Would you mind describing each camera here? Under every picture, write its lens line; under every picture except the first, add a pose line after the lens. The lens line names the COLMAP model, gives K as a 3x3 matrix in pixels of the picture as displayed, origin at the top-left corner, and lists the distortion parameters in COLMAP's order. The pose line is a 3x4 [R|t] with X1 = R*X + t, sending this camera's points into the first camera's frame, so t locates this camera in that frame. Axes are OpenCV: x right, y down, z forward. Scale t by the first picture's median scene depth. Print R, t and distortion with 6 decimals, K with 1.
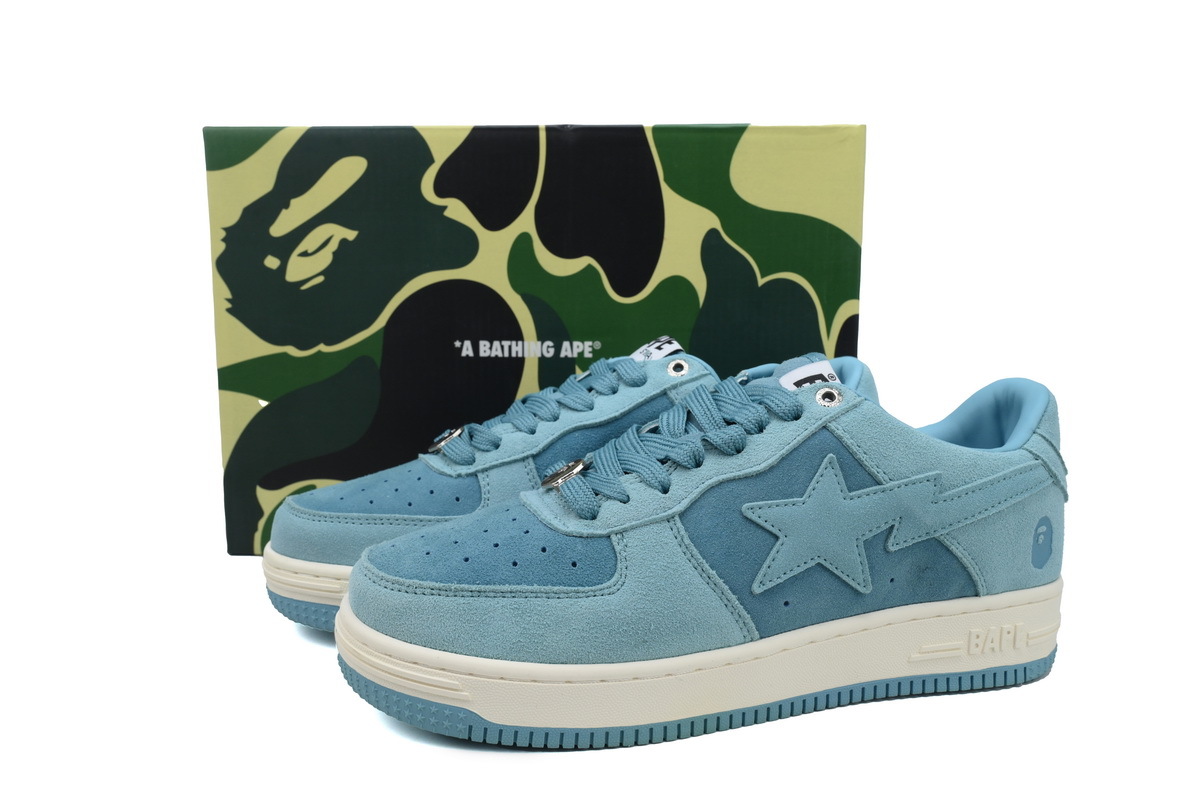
lens RADIAL K [[1109.0, 0, 604.1], [0, 1109.0, 398.8], [0, 0, 1]] dist [0.013467, 0.006817]
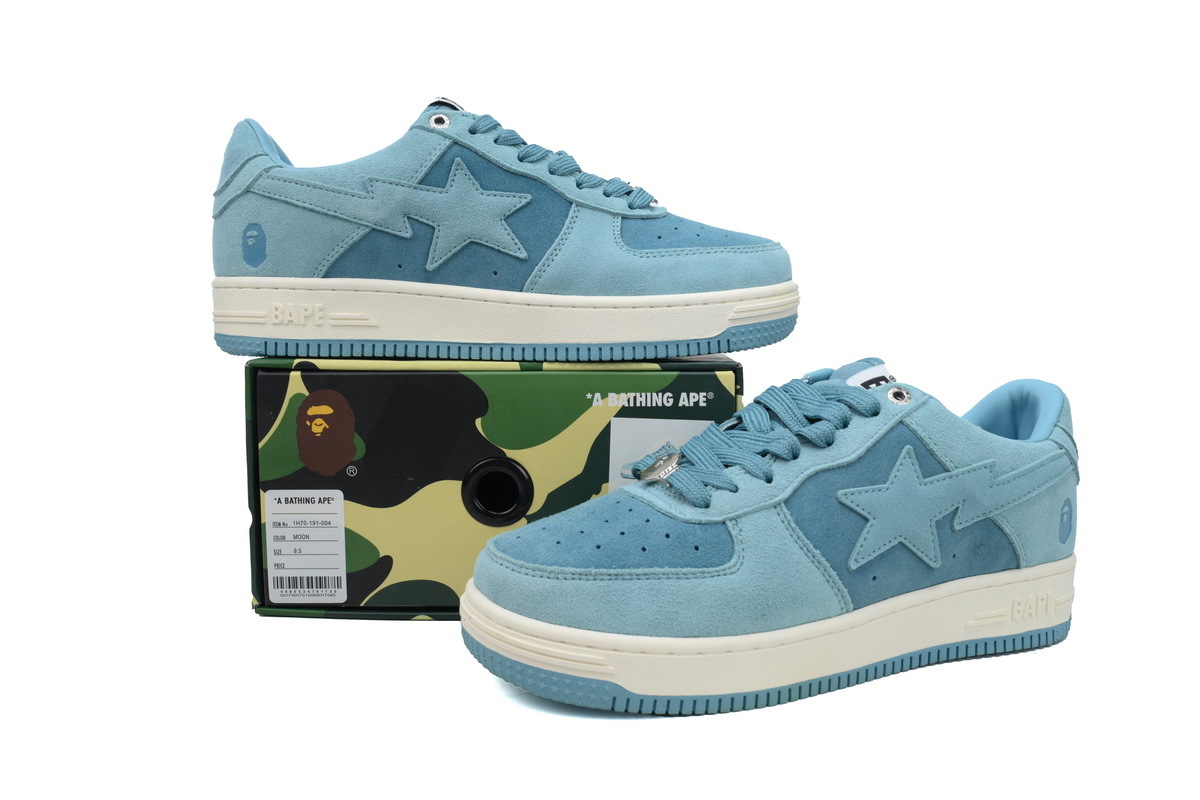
lens RADIAL K [[1109.0, 0, 600.3], [0, 1109.0, 398.4], [0, 0, 1]] dist [0.013467, 0.006817]
pose [[0.989872, -0.009744, 0.141628, -0.269264], [0.011703, 0.999847, -0.013005, 0.012633], [-0.141480, 0.014531, 0.989835, -0.082378]]
